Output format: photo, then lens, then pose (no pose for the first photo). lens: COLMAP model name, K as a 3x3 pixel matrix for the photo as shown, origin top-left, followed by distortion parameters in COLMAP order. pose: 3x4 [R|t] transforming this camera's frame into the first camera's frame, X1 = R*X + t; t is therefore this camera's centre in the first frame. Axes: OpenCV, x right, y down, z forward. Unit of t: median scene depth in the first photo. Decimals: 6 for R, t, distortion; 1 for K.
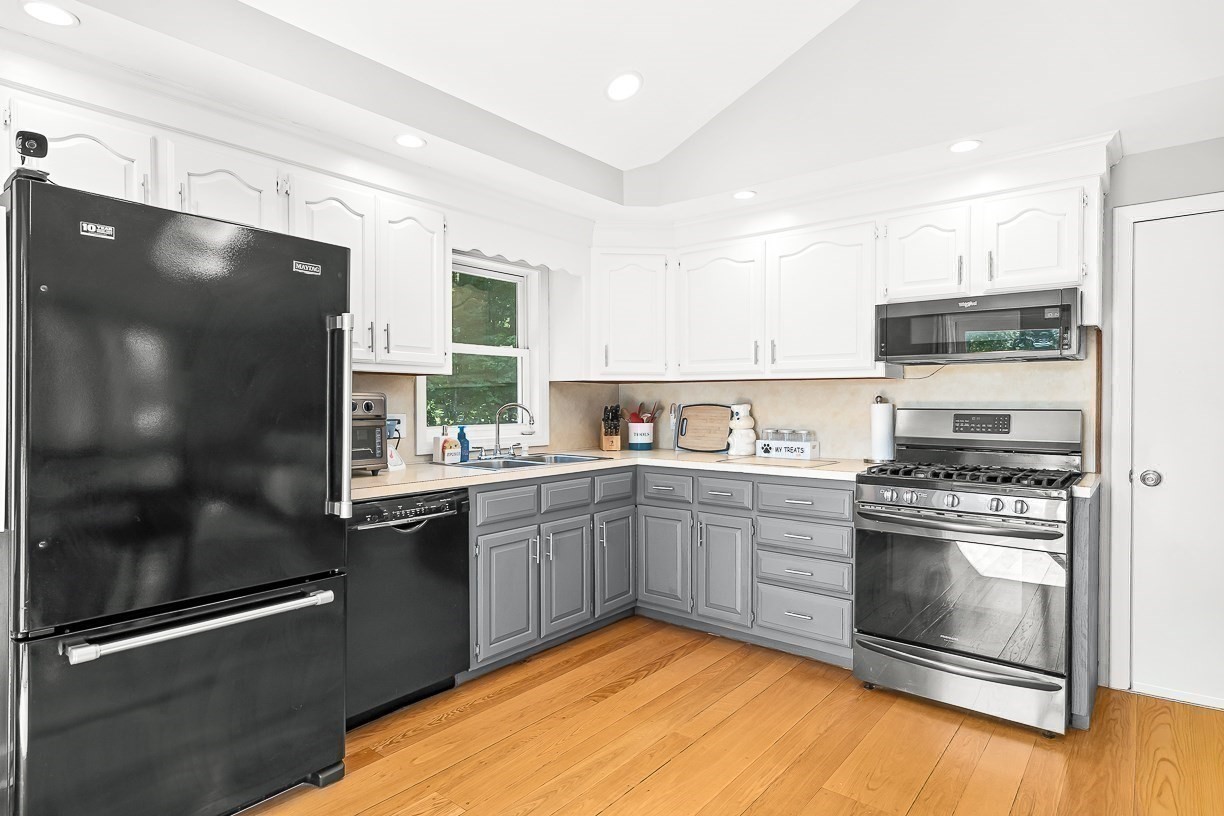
lens RADIAL K [[652.6, 0, 610.4], [0, 652.6, 410.9], [0, 0, 1]] dist [0.002798, -0.000086]
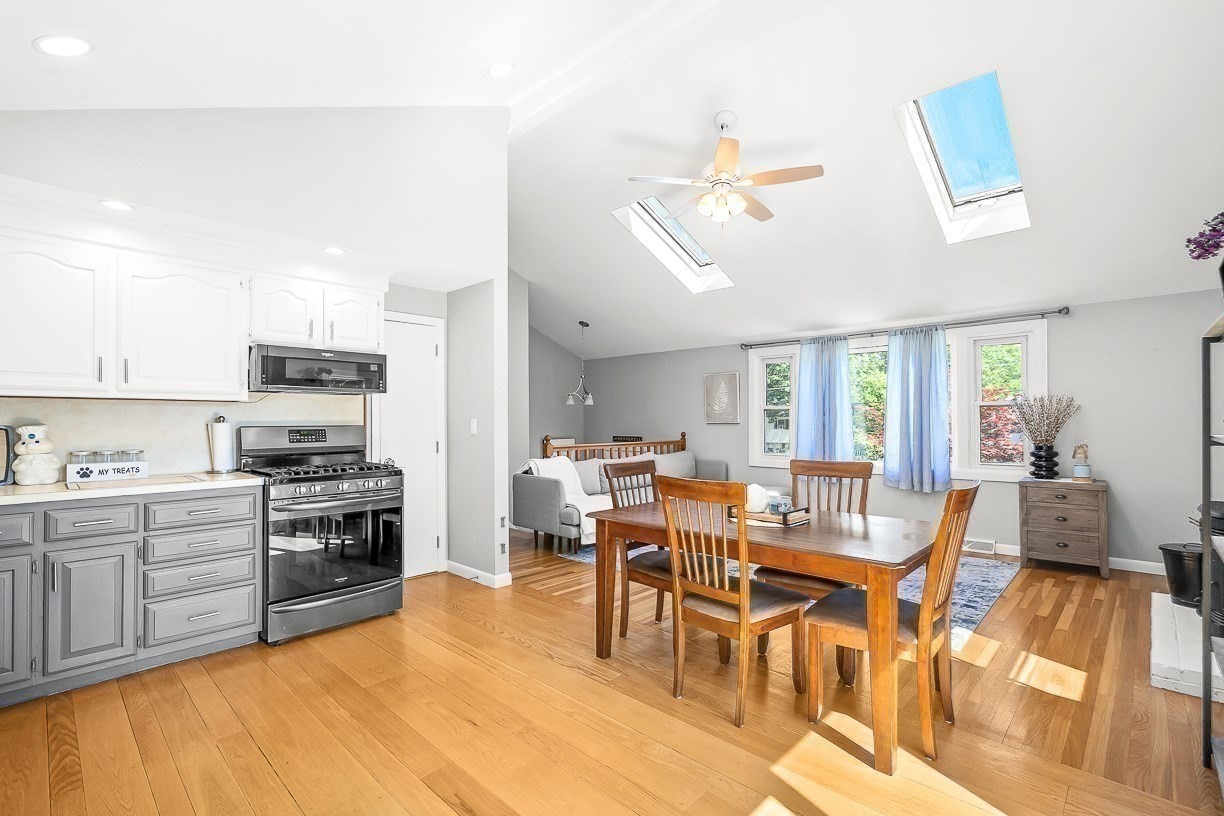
lens RADIAL K [[555.4, 0, 613.0], [0, 555.4, 415.5], [0, 0, 1]] dist [0.000329, 0.000808]
pose [[0.073318, 0.006842, 0.997285, -0.577502], [0.017796, 0.999808, -0.008168, -0.003607], [-0.997150, 0.018346, 0.073182, 0.235222]]
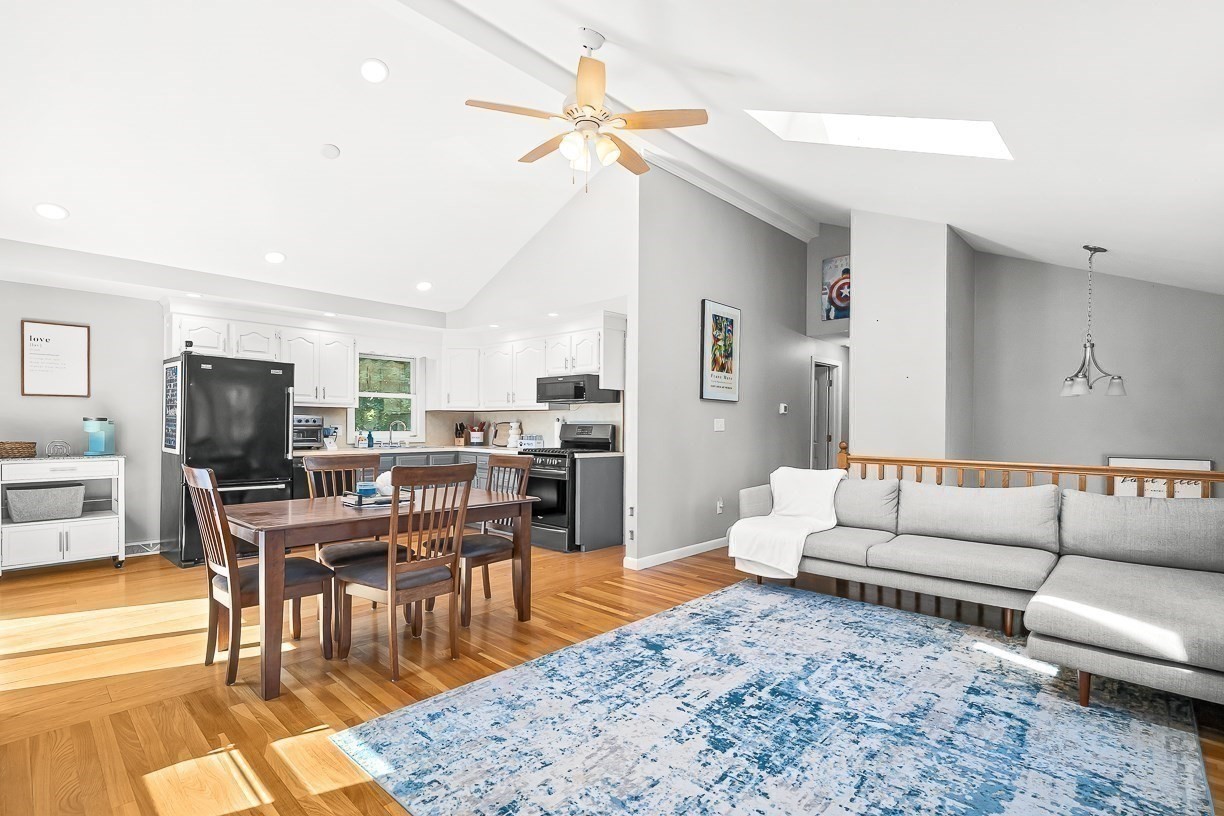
lens RADIAL K [[570.2, 0, 615.3], [0, 570.2, 433.2], [0, 0, 1]] dist [0.003745, -0.001957]
pose [[0.997857, 0.007929, -0.064944, 0.776077], [-0.008063, 0.999966, -0.001808, 0.029598], [0.064927, 0.002328, 0.997887, -0.923684]]
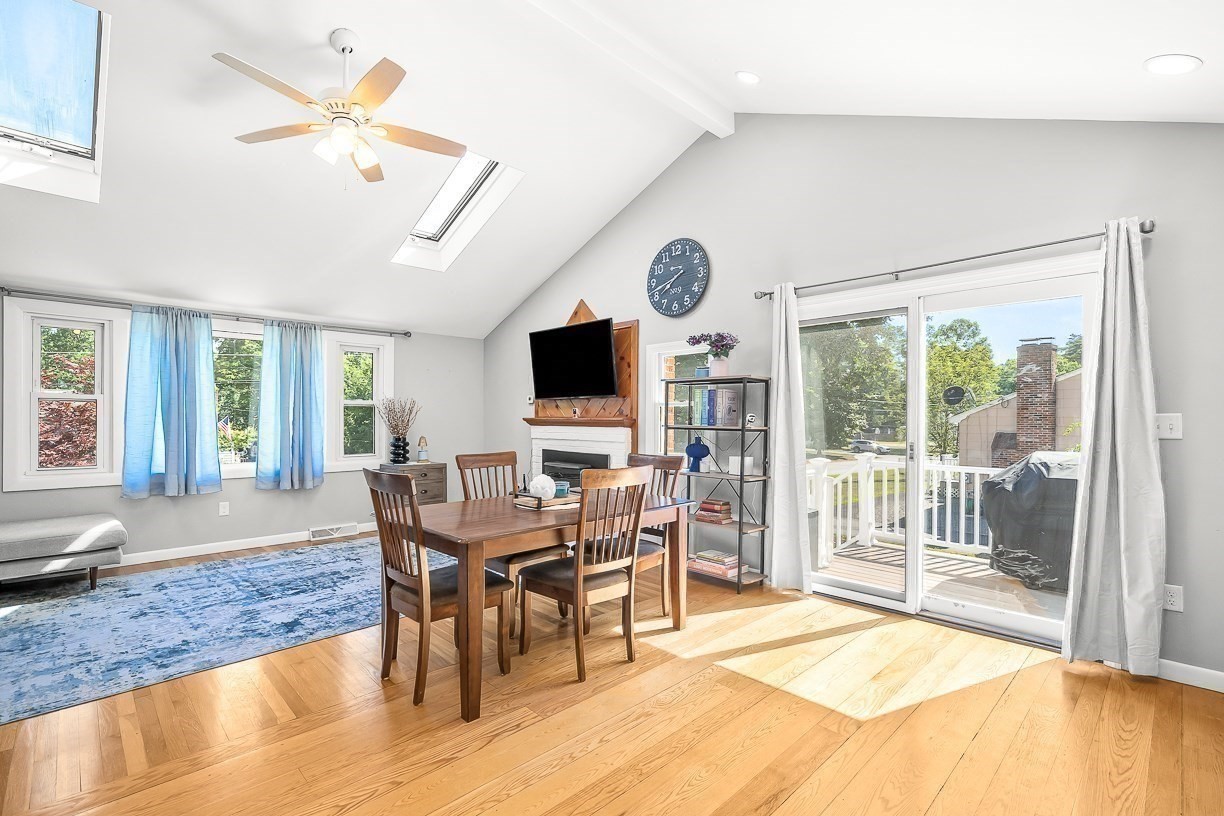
lens RADIAL K [[555.4, 0, 608.9], [0, 555.4, 422.5], [0, 0, 1]] dist [0.000329, 0.000808]
pose [[-0.994412, -0.005989, 0.105401, 0.088504], [-0.003778, 0.999769, 0.021171, -0.009325], [-0.105504, 0.020654, -0.994204, 1.009225]]
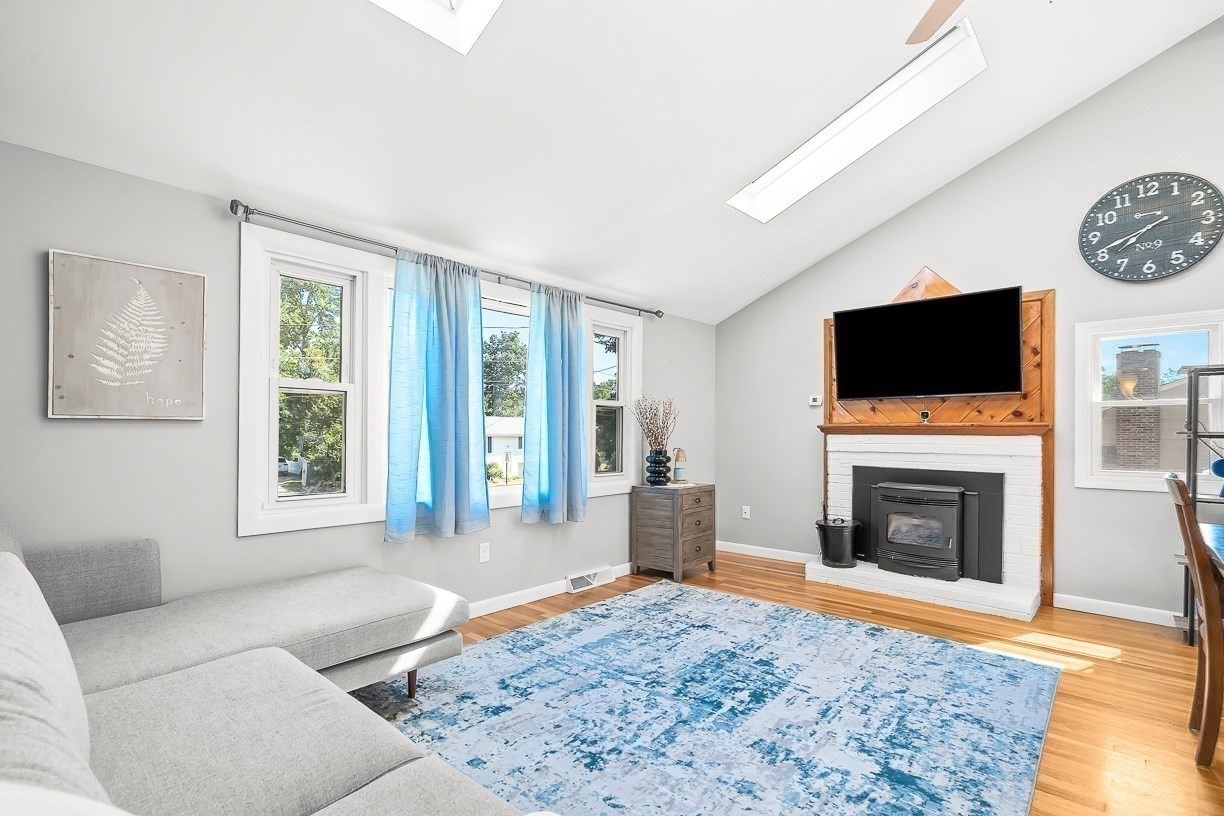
lens RADIAL K [[570.2, 0, 606.4], [0, 570.2, 433.4], [0, 0, 1]] dist [0.003745, -0.001957]
pose [[-0.998586, -0.006072, 0.052816, 1.061844], [-0.005304, 0.999878, 0.014668, 0.020515], [-0.052899, 0.014367, -0.998497, 0.662469]]
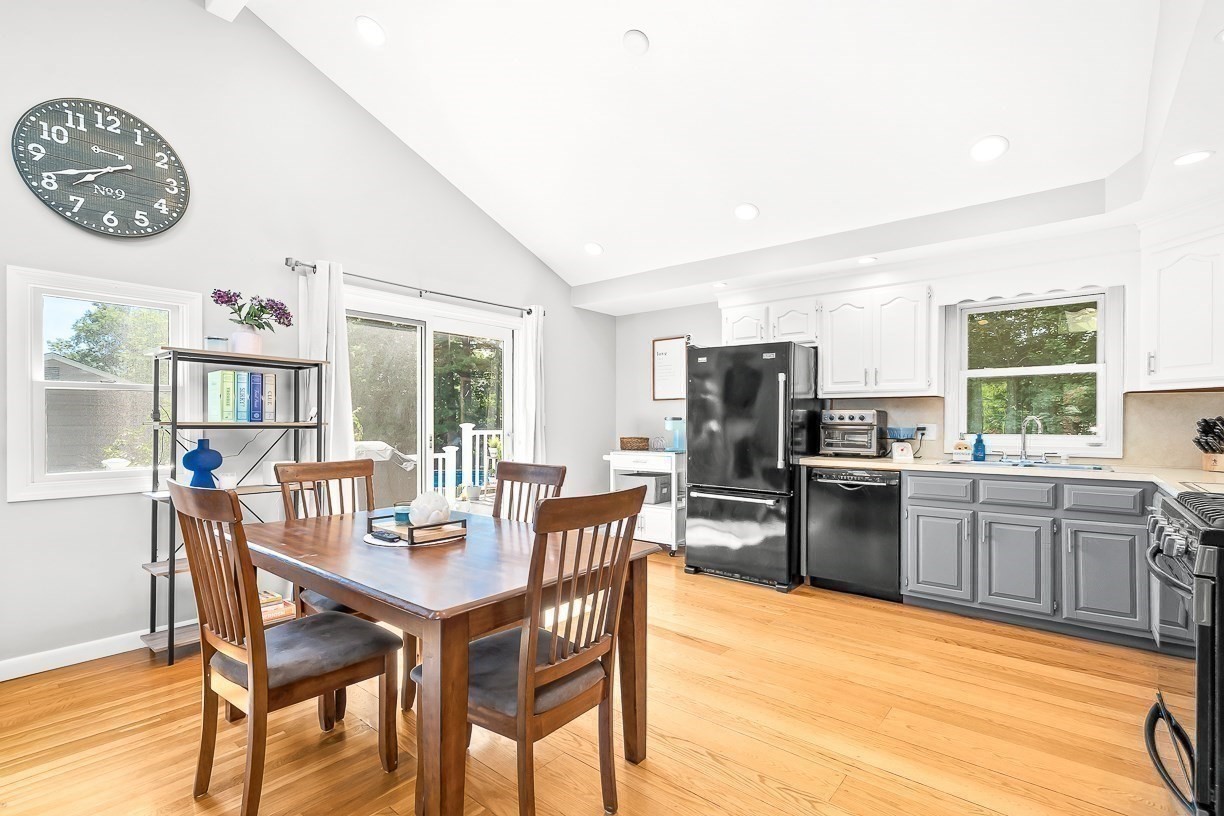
lens RADIAL K [[570.2, 0, 611.4], [0, 570.2, 423.5], [0, 0, 1]] dist [0.003745, -0.001957]
pose [[0.007884, 0.002441, -0.999966, 0.976547], [-0.017518, 0.999844, 0.002303, 0.014299], [0.999815, 0.017499, 0.007925, 0.282238]]
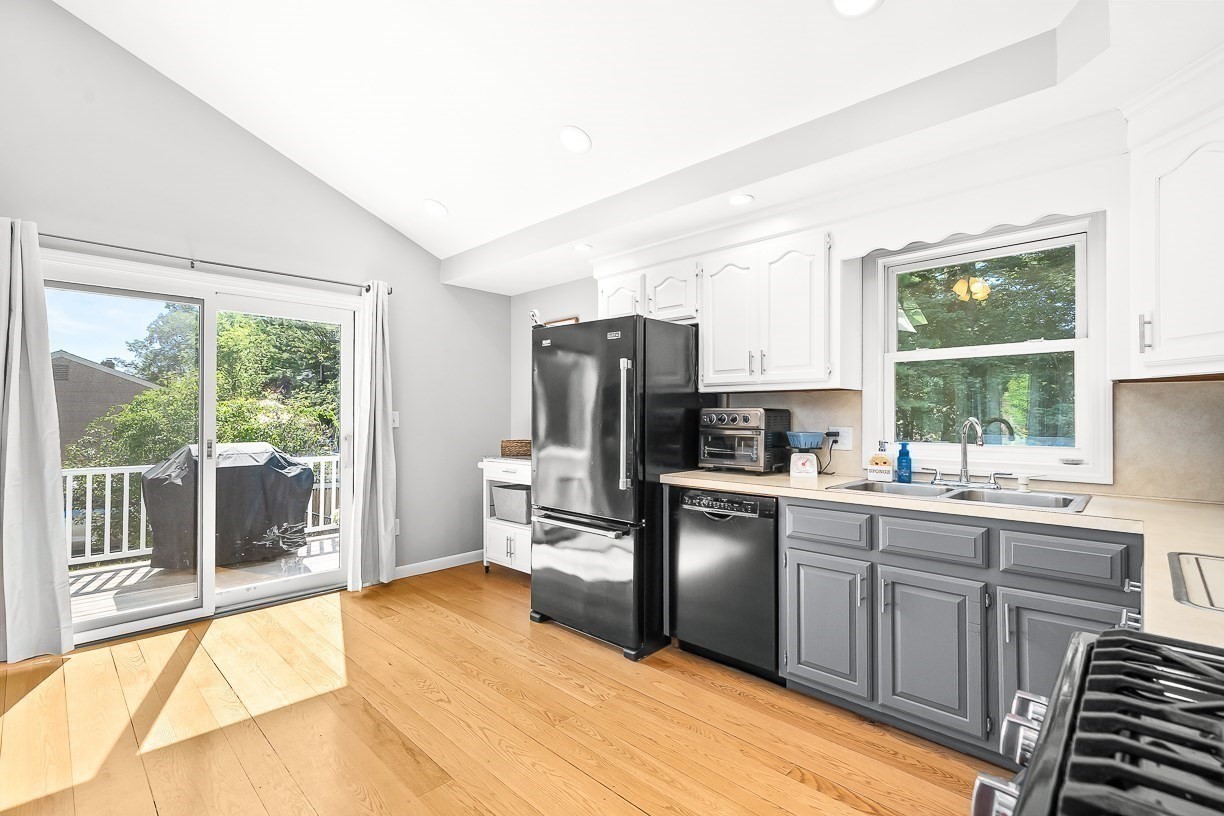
lens RADIAL K [[555.4, 0, 614.2], [0, 555.4, 409.3], [0, 0, 1]] dist [0.000329, 0.000808]
pose [[-0.073520, -0.010088, -0.997243, 0.614368], [-0.015578, 0.999838, -0.008966, -0.010439], [0.997172, 0.014876, -0.073665, 0.712724]]
